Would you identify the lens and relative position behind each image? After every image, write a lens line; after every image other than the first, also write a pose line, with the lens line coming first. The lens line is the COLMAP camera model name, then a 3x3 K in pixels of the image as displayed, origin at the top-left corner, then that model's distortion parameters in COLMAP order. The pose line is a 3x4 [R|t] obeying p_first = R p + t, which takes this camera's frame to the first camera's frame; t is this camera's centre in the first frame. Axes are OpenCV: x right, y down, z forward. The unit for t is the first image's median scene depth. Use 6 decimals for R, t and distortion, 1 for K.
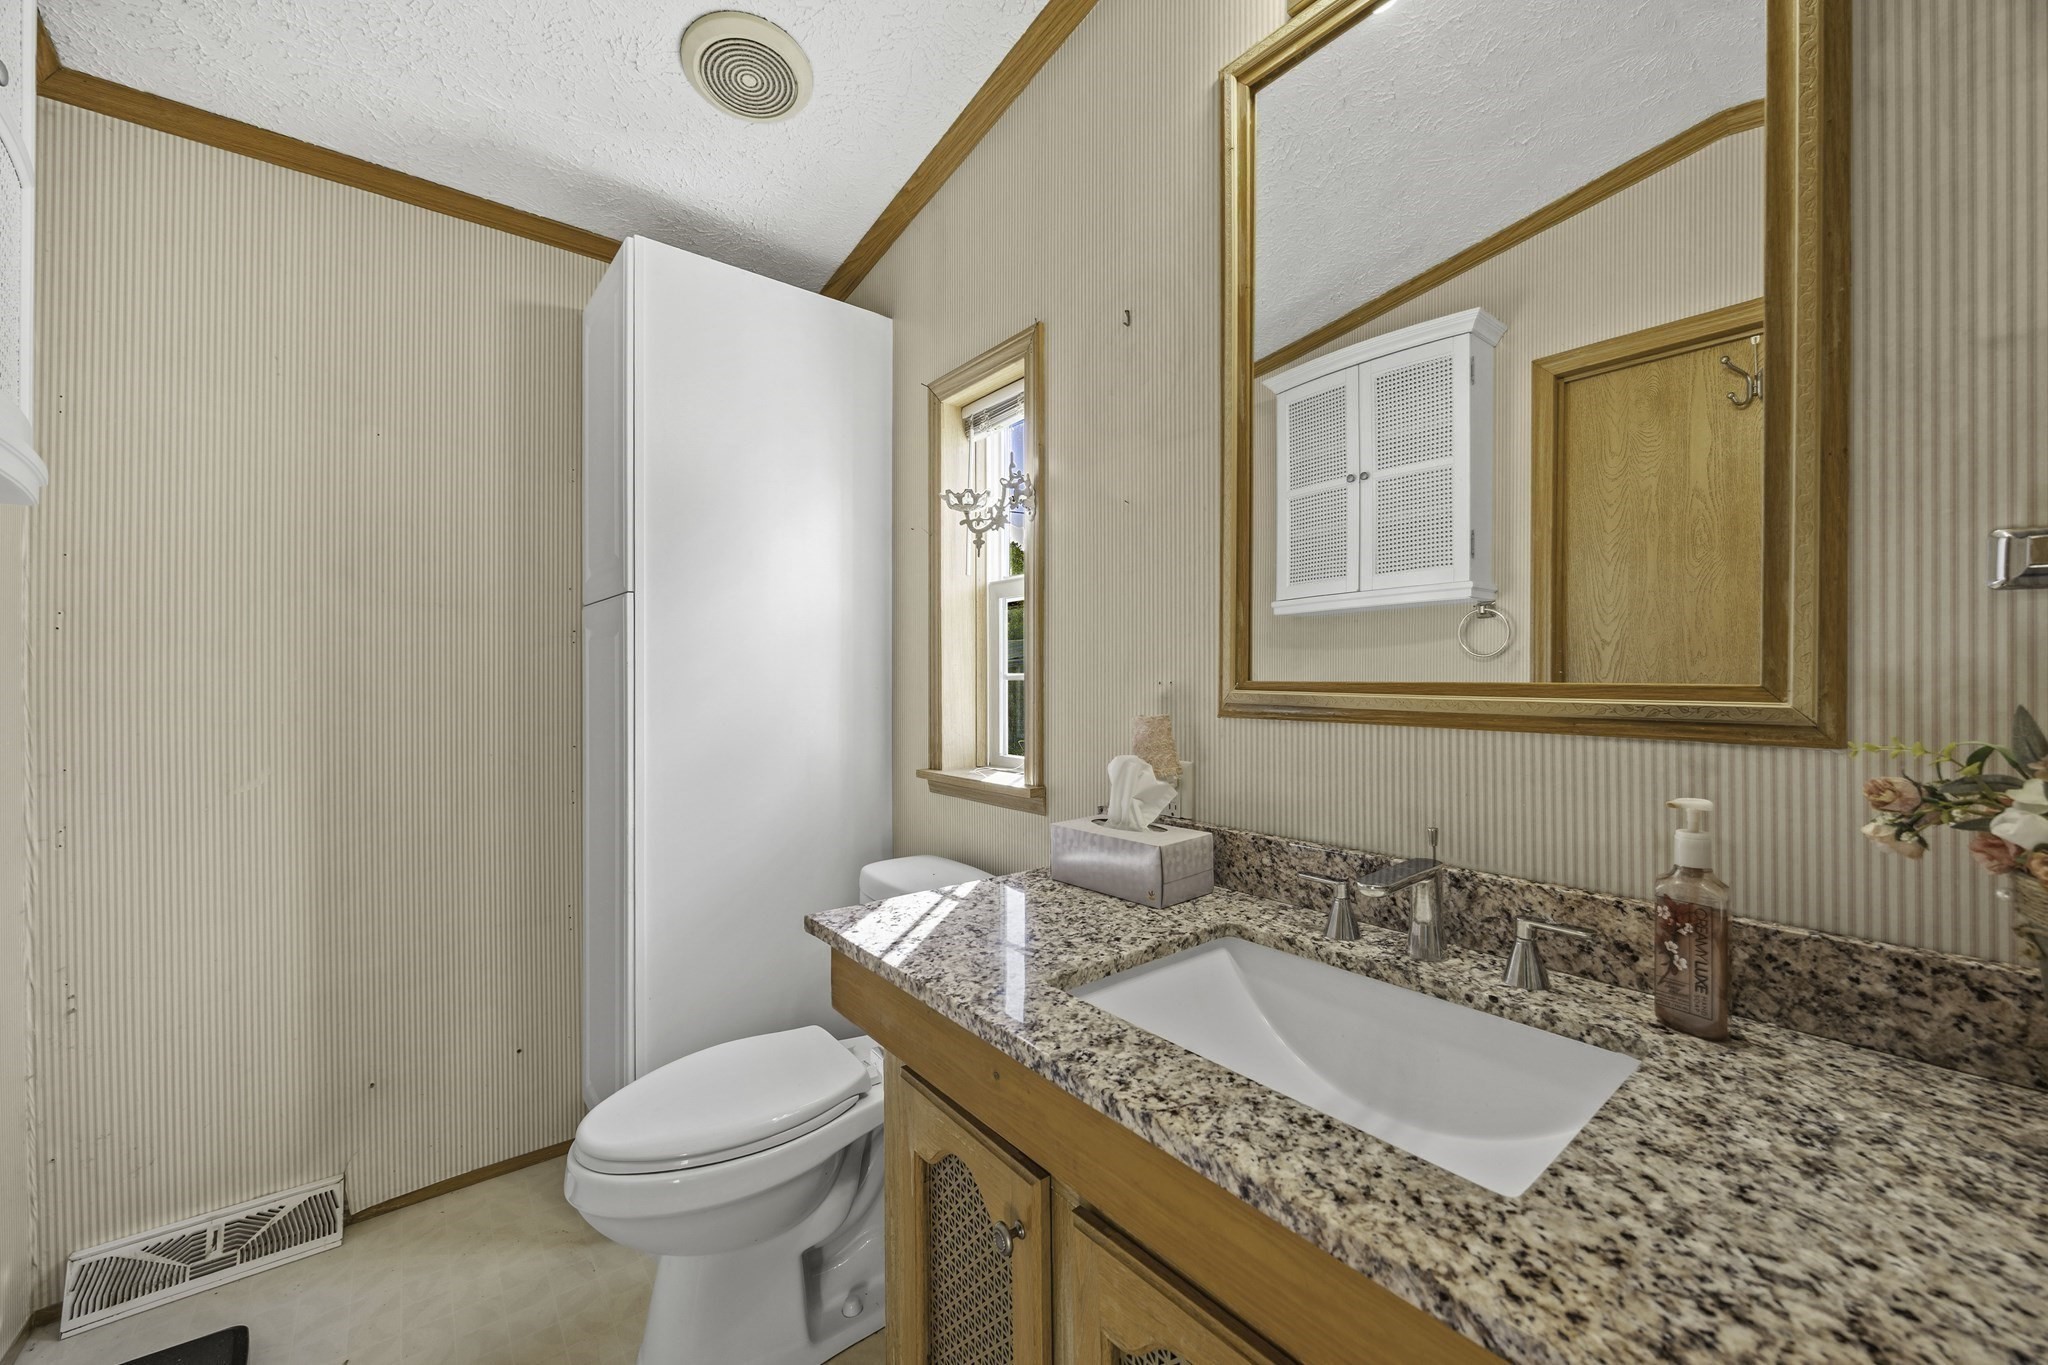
lens RADIAL K [[774.5, 0, 1025.8], [0, 774.5, 671.9], [0, 0, 1]] dist [-0.006526, 0.000485]
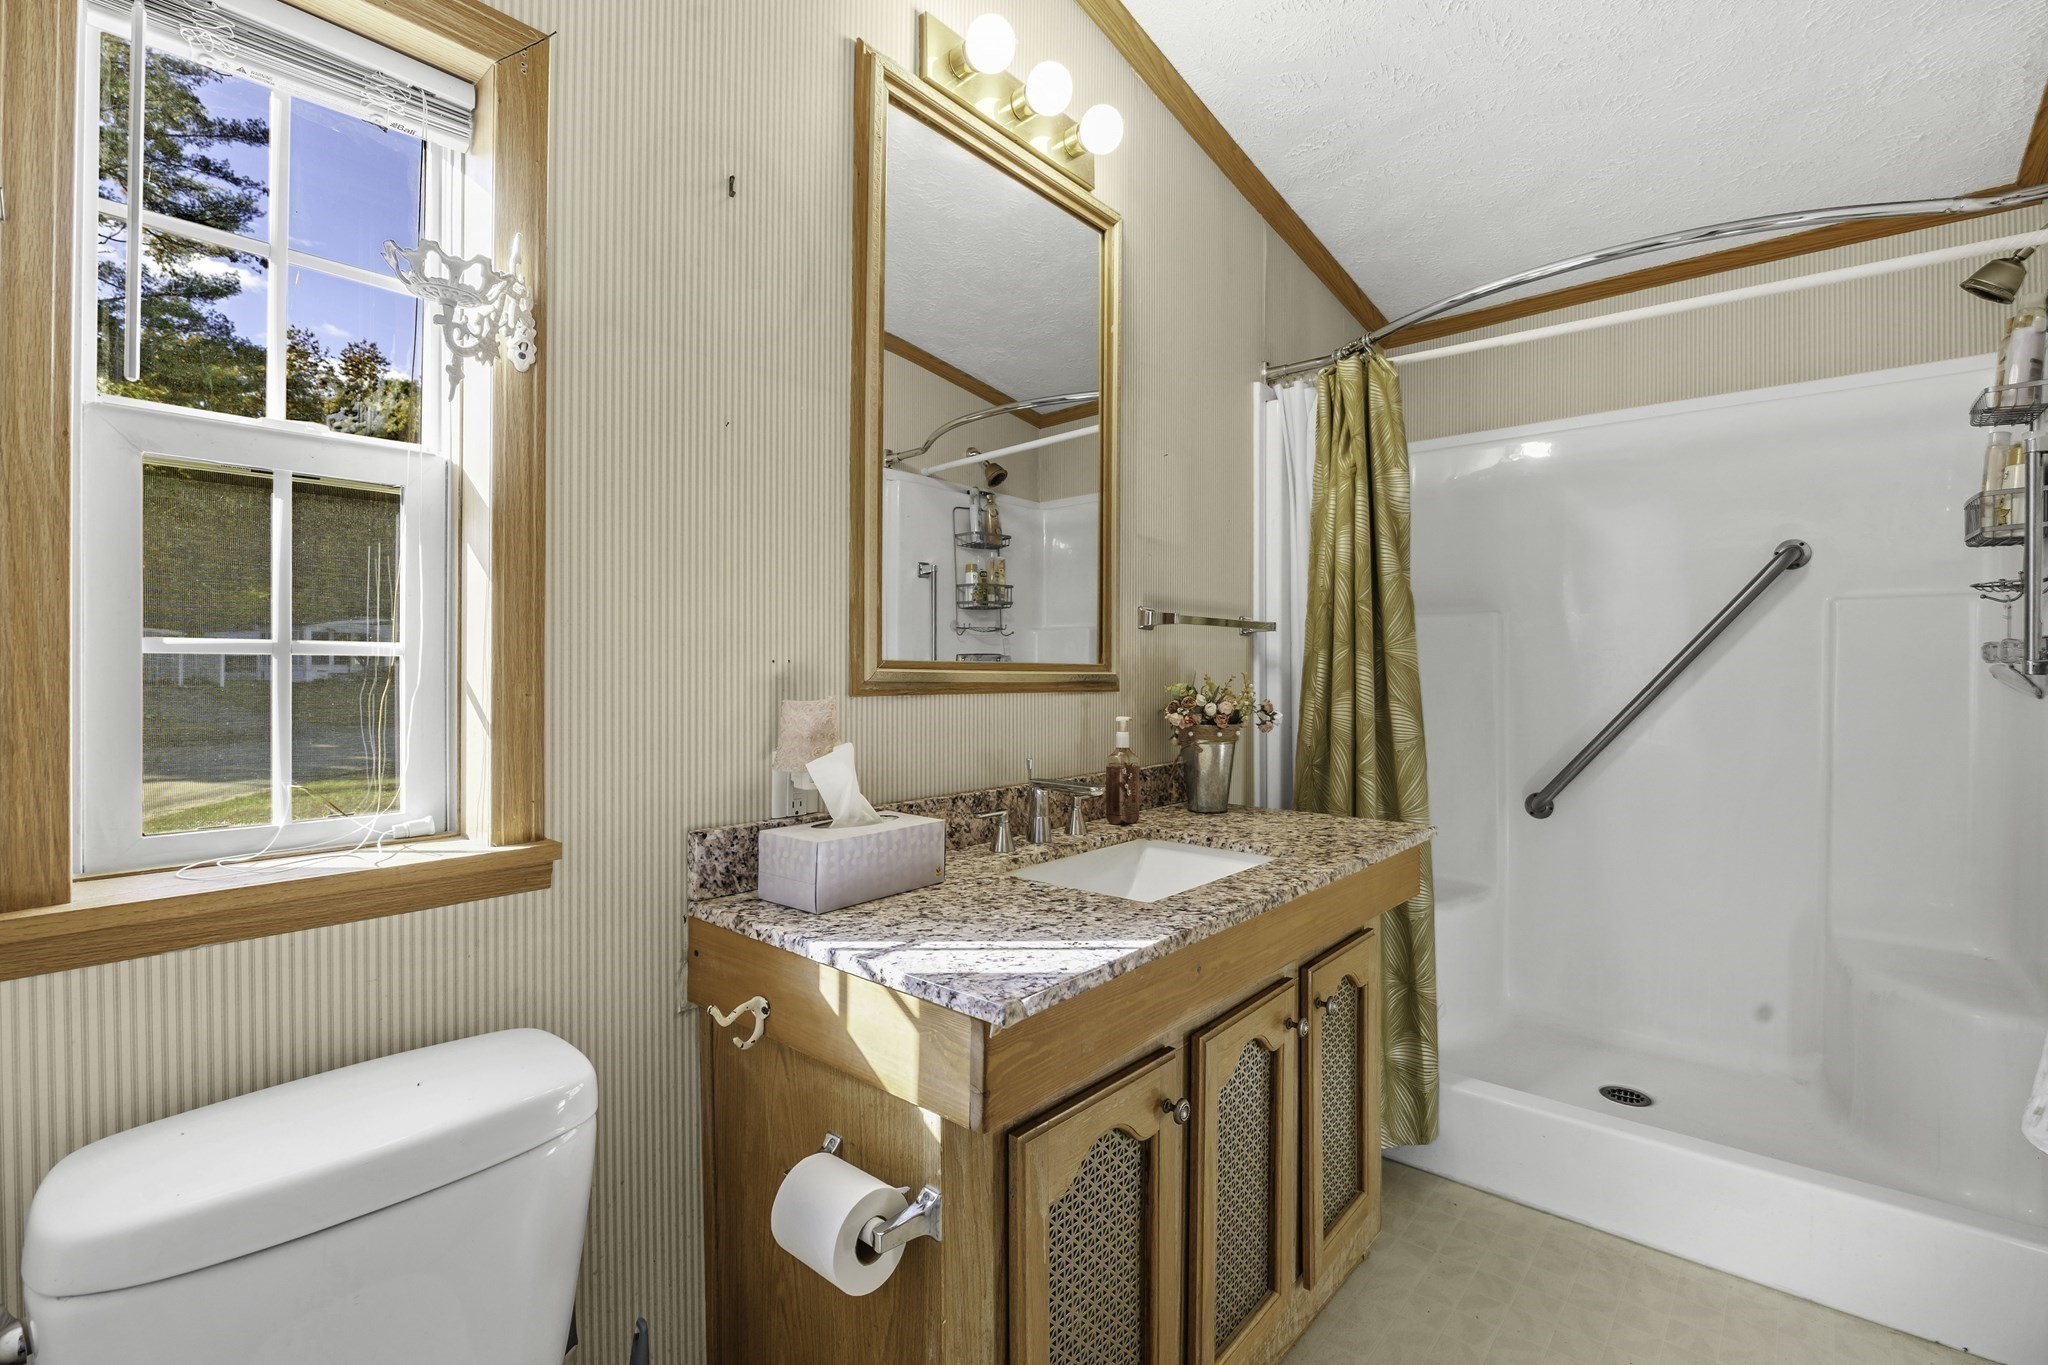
lens RADIAL K [[908.7, 0, 1028.7], [0, 908.7, 688.6], [0, 0, 1]] dist [-0.005467, -0.000881]
pose [[-0.181069, -0.010347, 0.983416, -1.064596], [-0.003183, 0.999946, 0.009935, 0.040279], [-0.983465, -0.001331, -0.181092, 1.146226]]
